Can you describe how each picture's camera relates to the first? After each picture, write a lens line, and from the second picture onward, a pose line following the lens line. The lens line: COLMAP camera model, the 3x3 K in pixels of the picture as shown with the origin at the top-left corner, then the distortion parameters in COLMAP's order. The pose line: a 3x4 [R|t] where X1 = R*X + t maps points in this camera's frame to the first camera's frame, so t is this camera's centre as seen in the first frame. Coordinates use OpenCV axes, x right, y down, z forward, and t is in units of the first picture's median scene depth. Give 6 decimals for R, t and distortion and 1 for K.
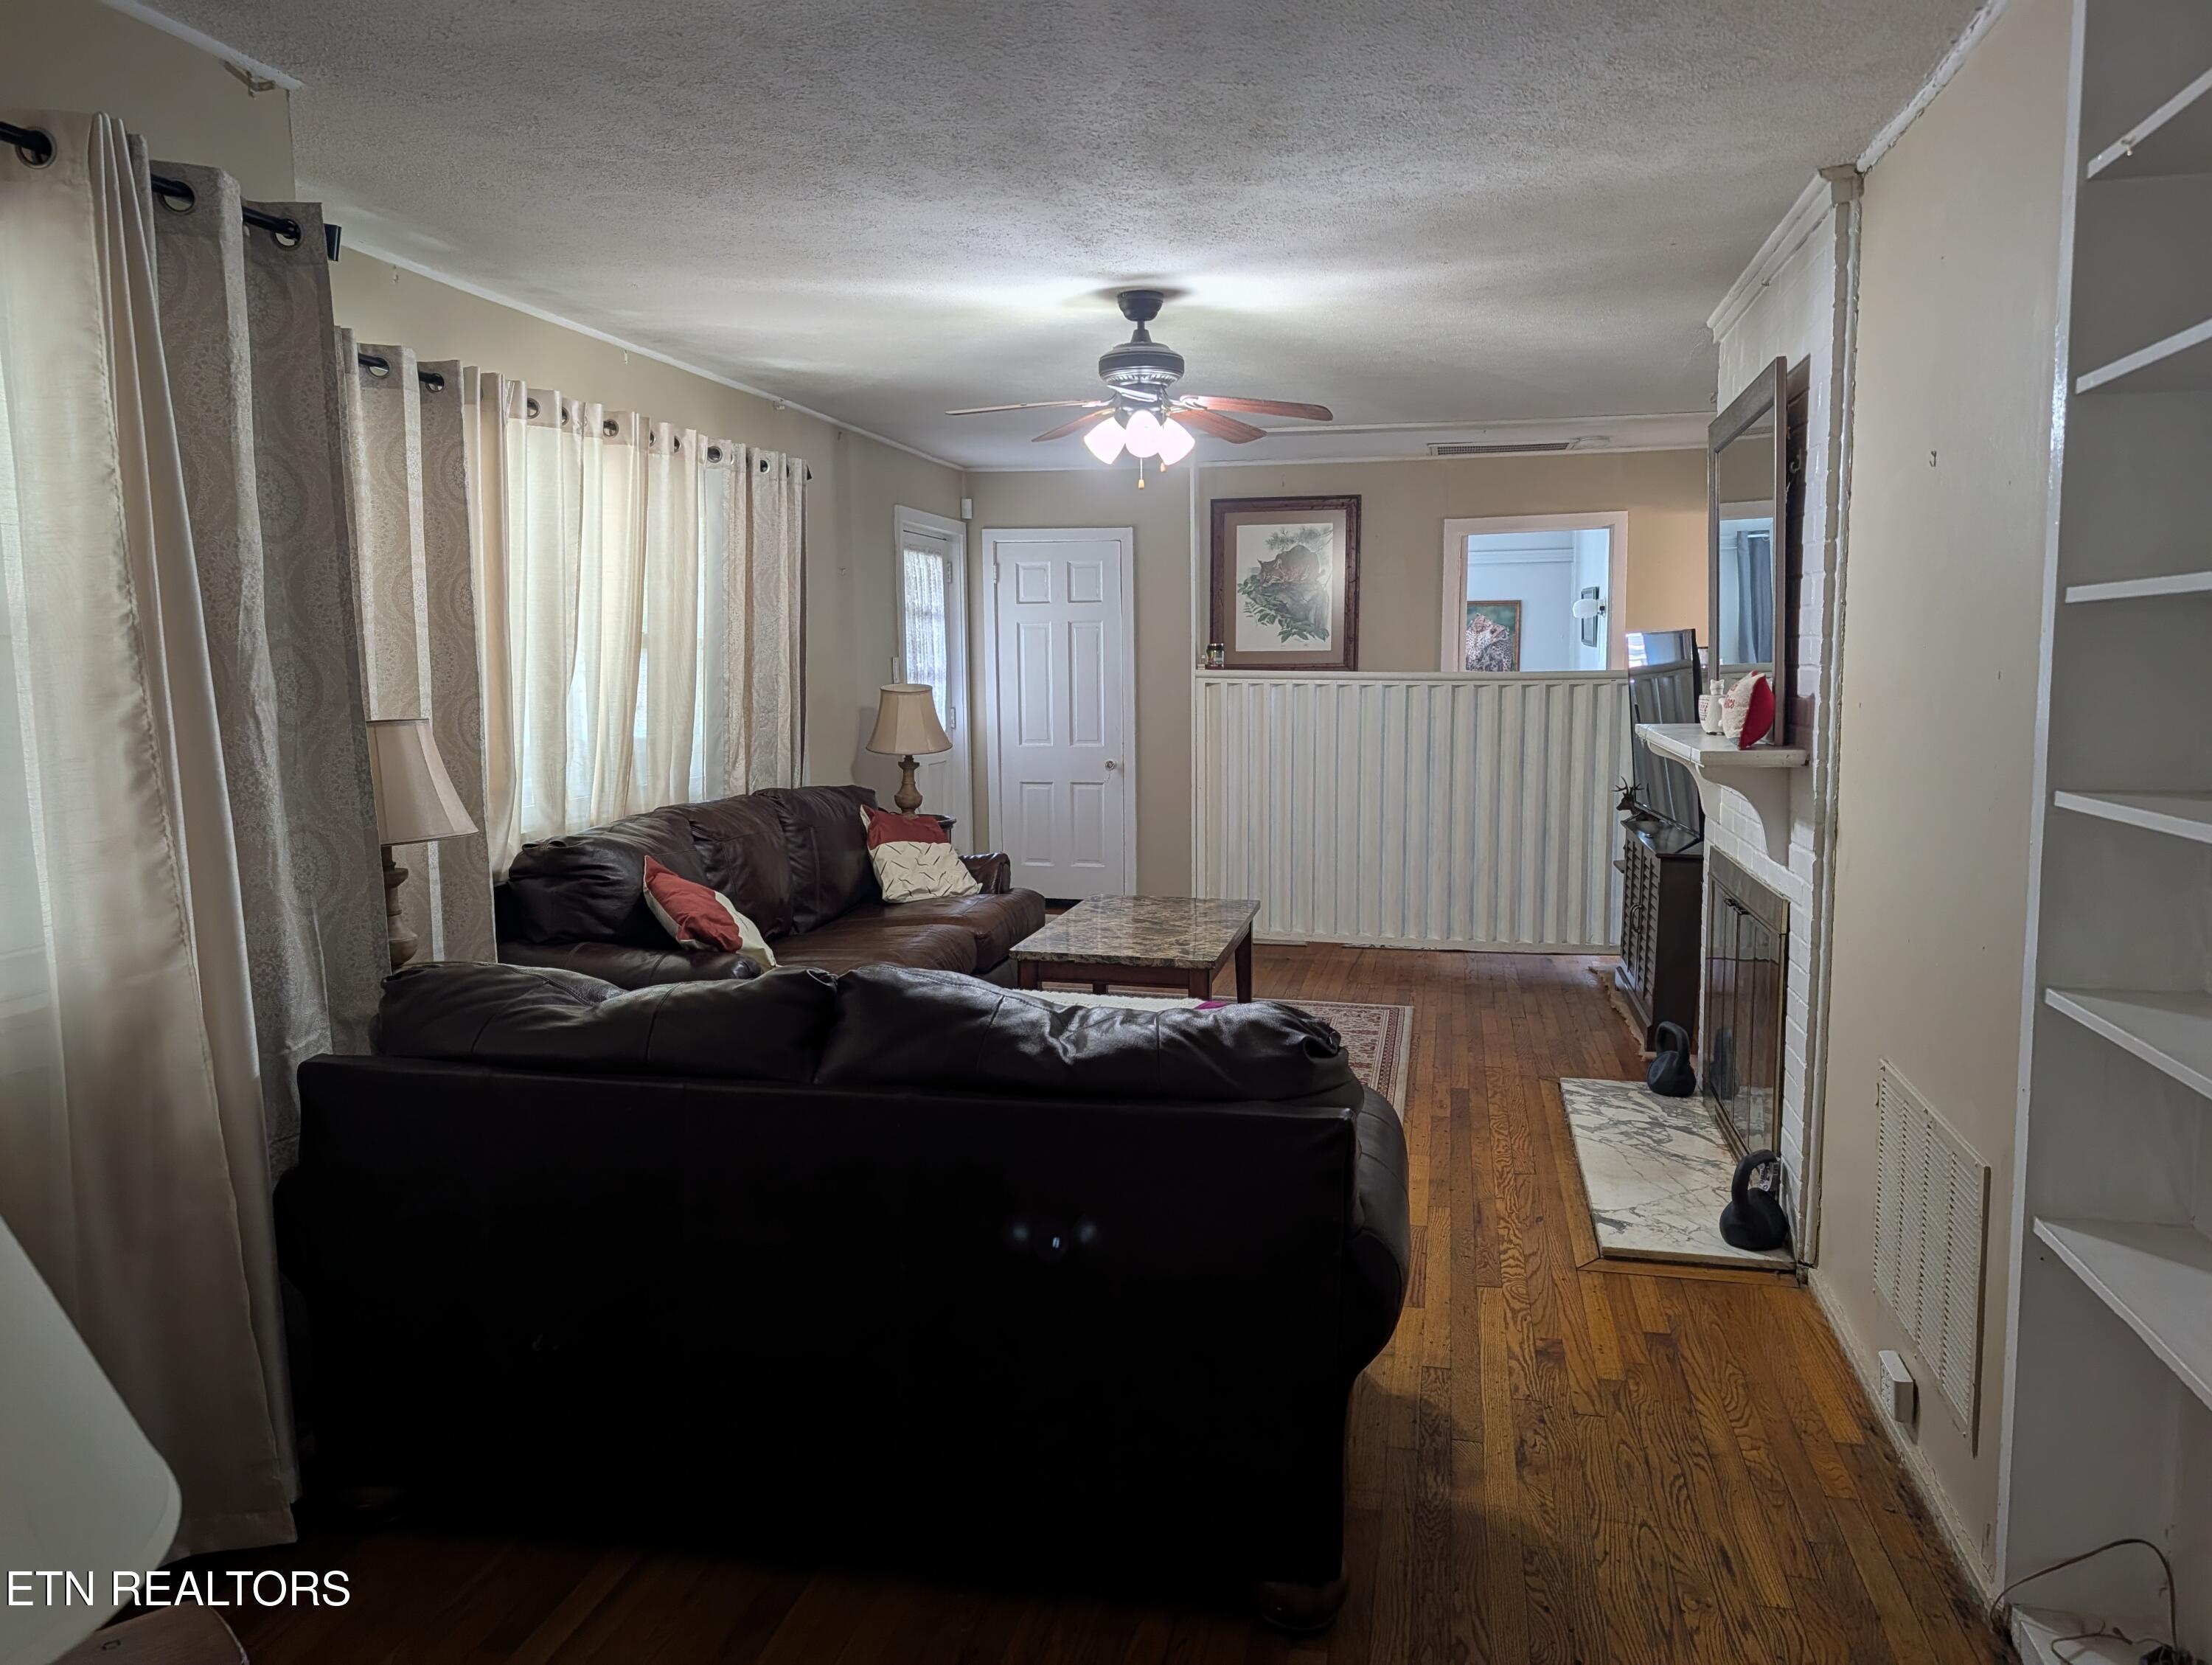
lens RADIAL K [[1573.9, 0, 1106.0], [0, 1573.9, 832.5], [0, 0, 1]] dist [0.003257, 0.001536]
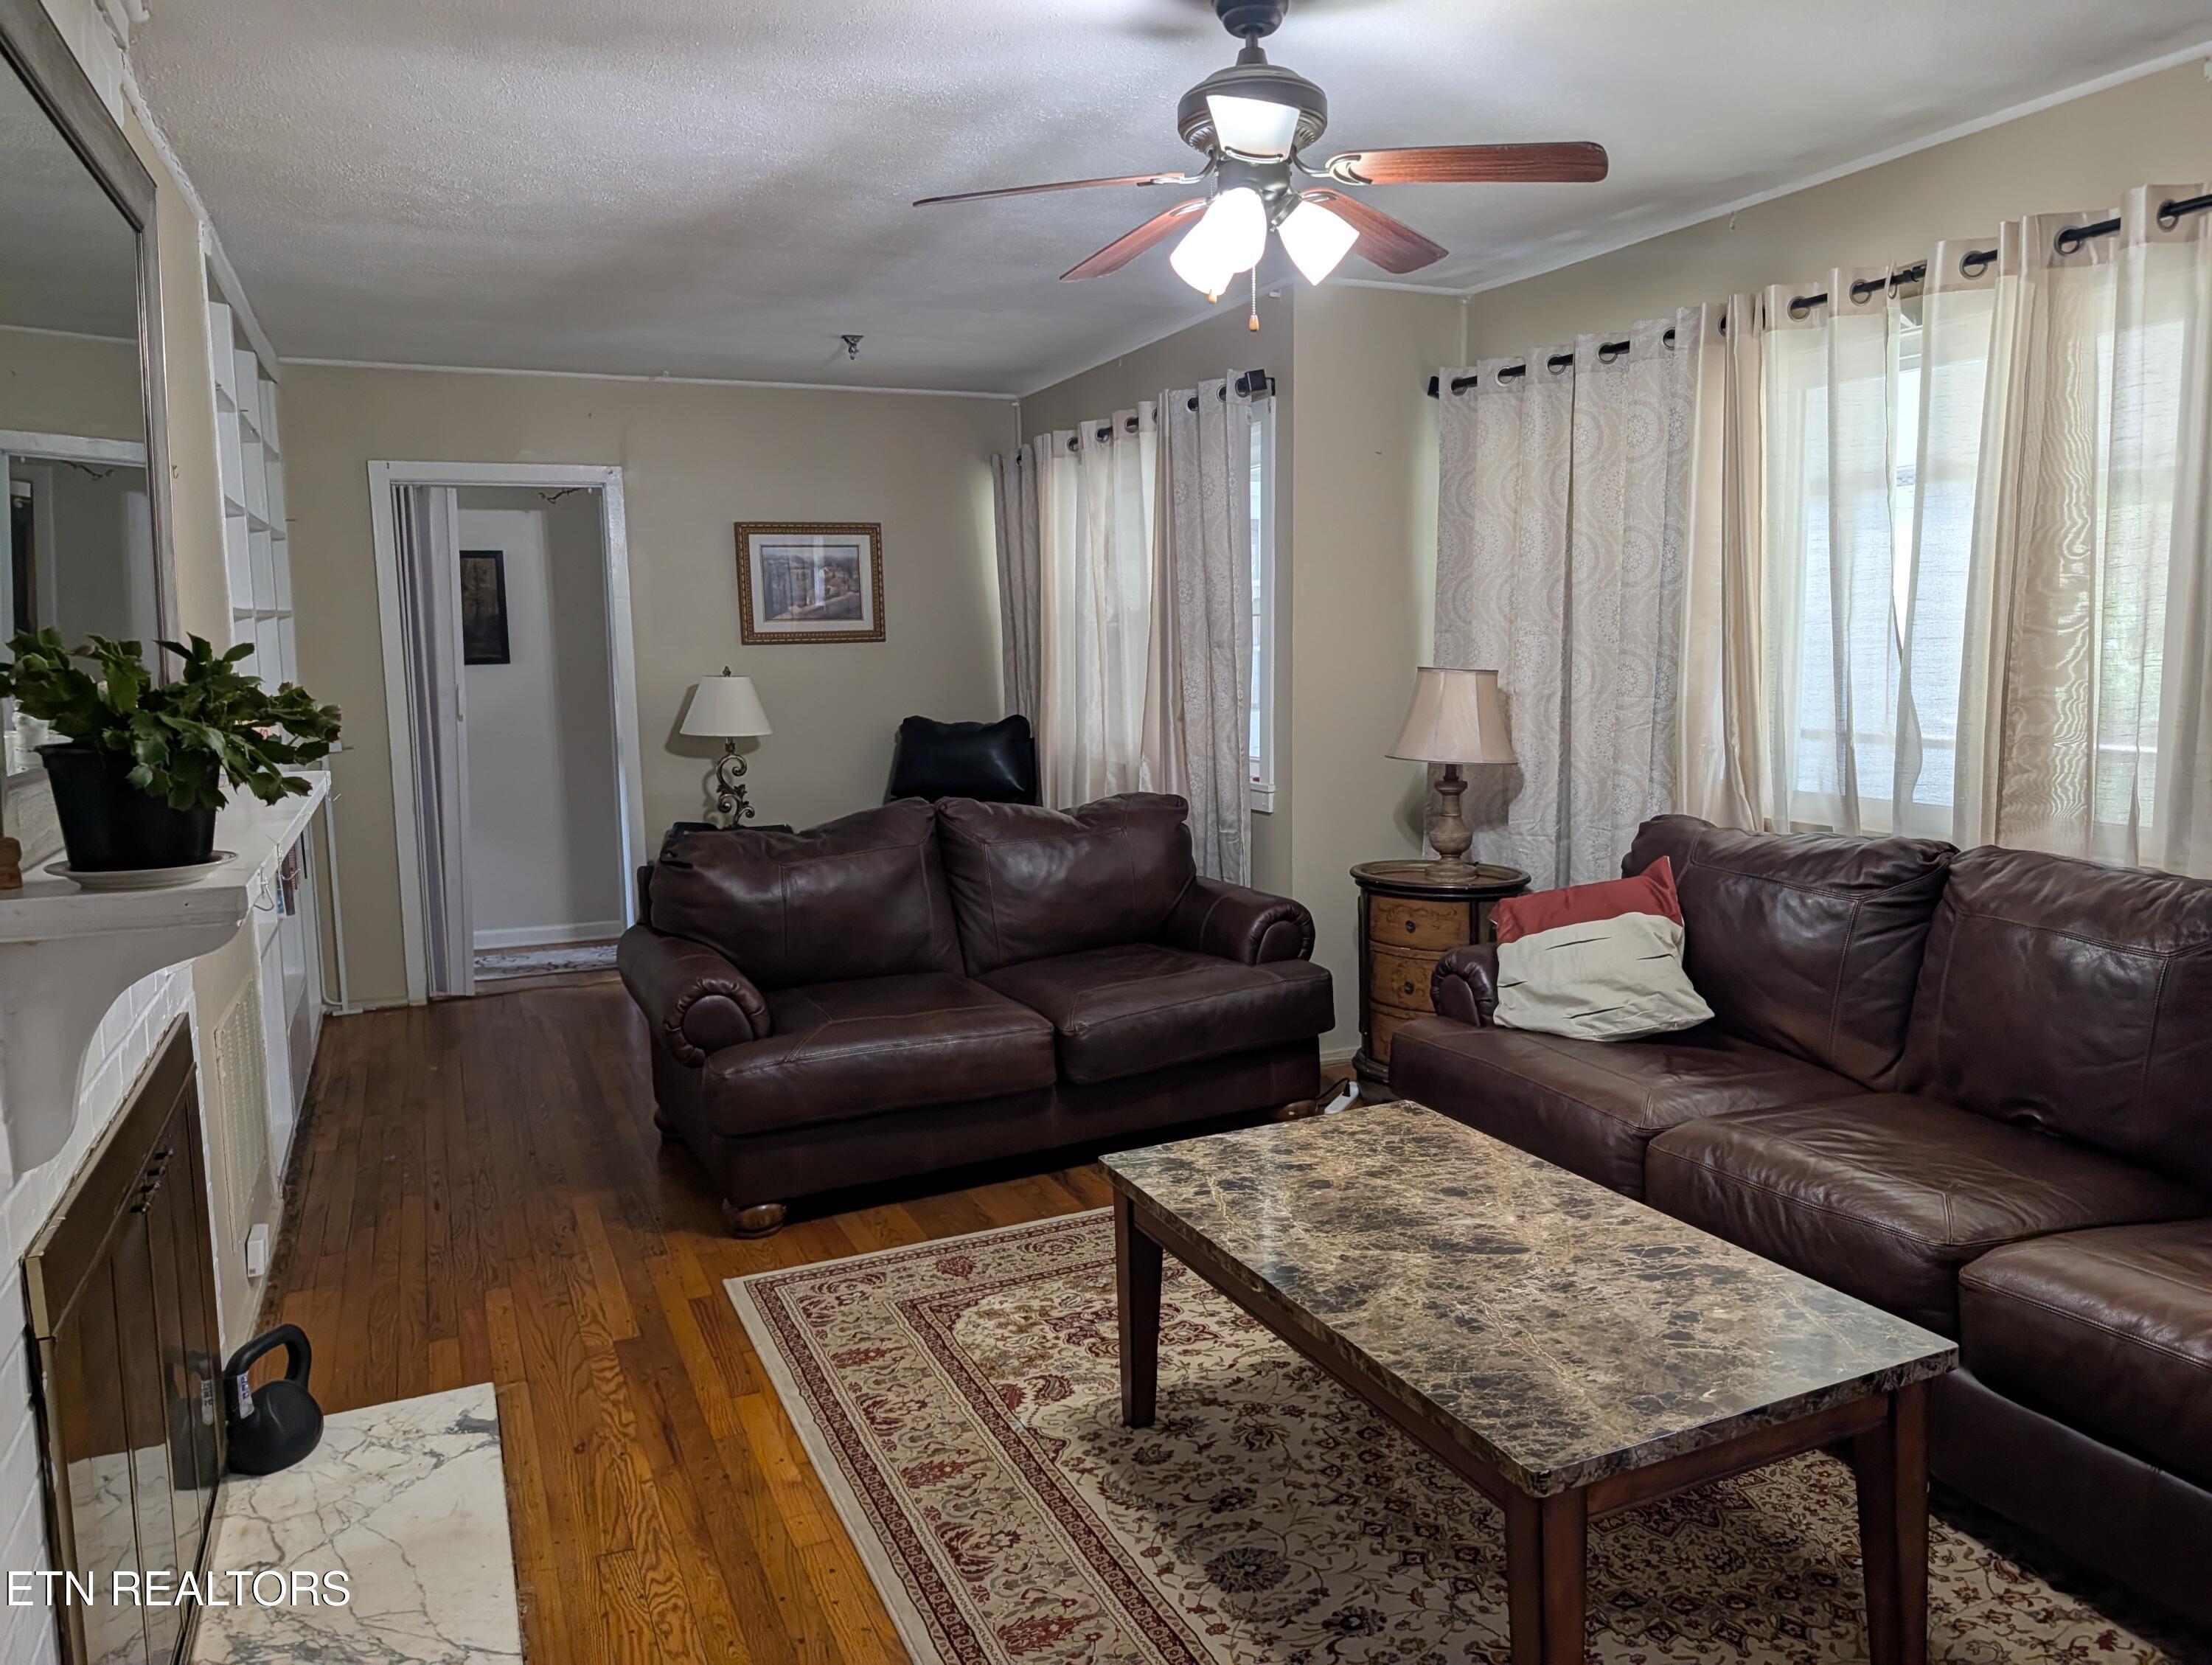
lens RADIAL K [[1573.9, 0, 1106.0], [0, 1573.9, 832.5], [0, 0, 1]] dist [0.003257, 0.001536]
pose [[-0.806468, 0.096344, -0.583376, 0.486027], [-0.047777, 0.972791, 0.226703, -0.194608], [0.589345, 0.210700, -0.779922, 1.687104]]
